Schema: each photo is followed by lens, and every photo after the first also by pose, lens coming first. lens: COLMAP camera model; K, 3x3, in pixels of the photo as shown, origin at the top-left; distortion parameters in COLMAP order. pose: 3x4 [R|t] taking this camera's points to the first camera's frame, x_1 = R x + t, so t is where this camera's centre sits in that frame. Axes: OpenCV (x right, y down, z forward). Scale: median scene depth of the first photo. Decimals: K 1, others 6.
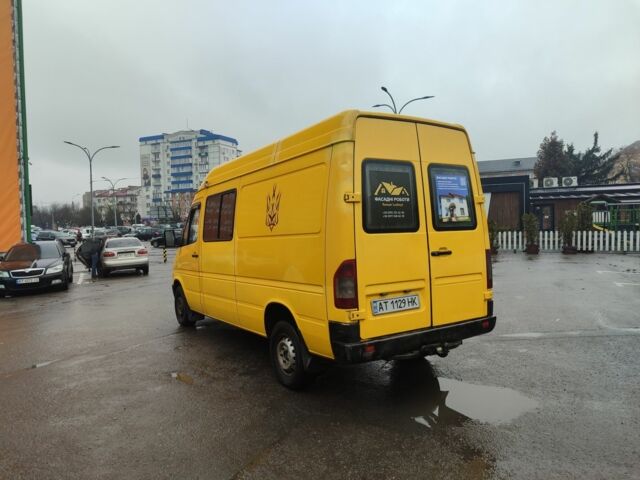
lens RADIAL K [[460.5, 0, 325.8], [0, 460.5, 240.5], [0, 0, 1]] dist [0.022390, -0.011534]
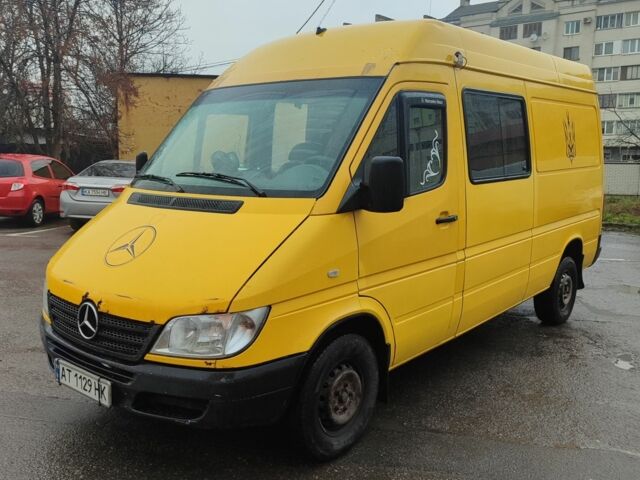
lens RADIAL K [[614.2, 0, 321.5], [0, 614.2, 242.5], [0, 0, 1]] dist [0.016179, 0.000000]
pose [[-0.295418, -0.110091, 0.949004, -1.725459], [0.025488, 0.992077, 0.123022, -0.041223], [-0.955028, 0.060531, -0.290272, 2.771239]]
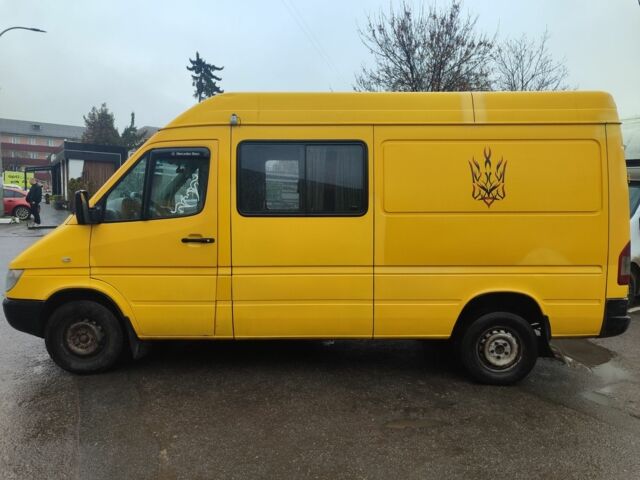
lens RADIAL K [[456.2, 0, 322.3], [0, 456.2, 241.2], [0, 0, 1]] dist [0.011866, 0.004159]
pose [[0.546302, -0.036319, 0.836800, -1.461661], [-0.014028, 0.998523, 0.052496, 0.004950], [-0.837471, -0.040417, 0.544986, 1.213329]]
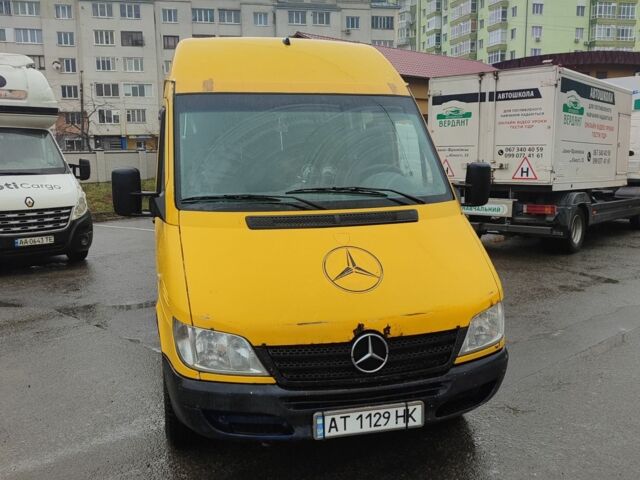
lens RADIAL K [[614.2, 0, 319.0], [0, 614.2, 234.9], [0, 0, 1]] dist [0.016179, 0.000000]
pose [[-0.944518, -0.010034, 0.328305, -1.152540], [0.048384, 0.984379, 0.169284, -0.111144], [-0.324876, 0.175777, -0.929278, 3.432621]]
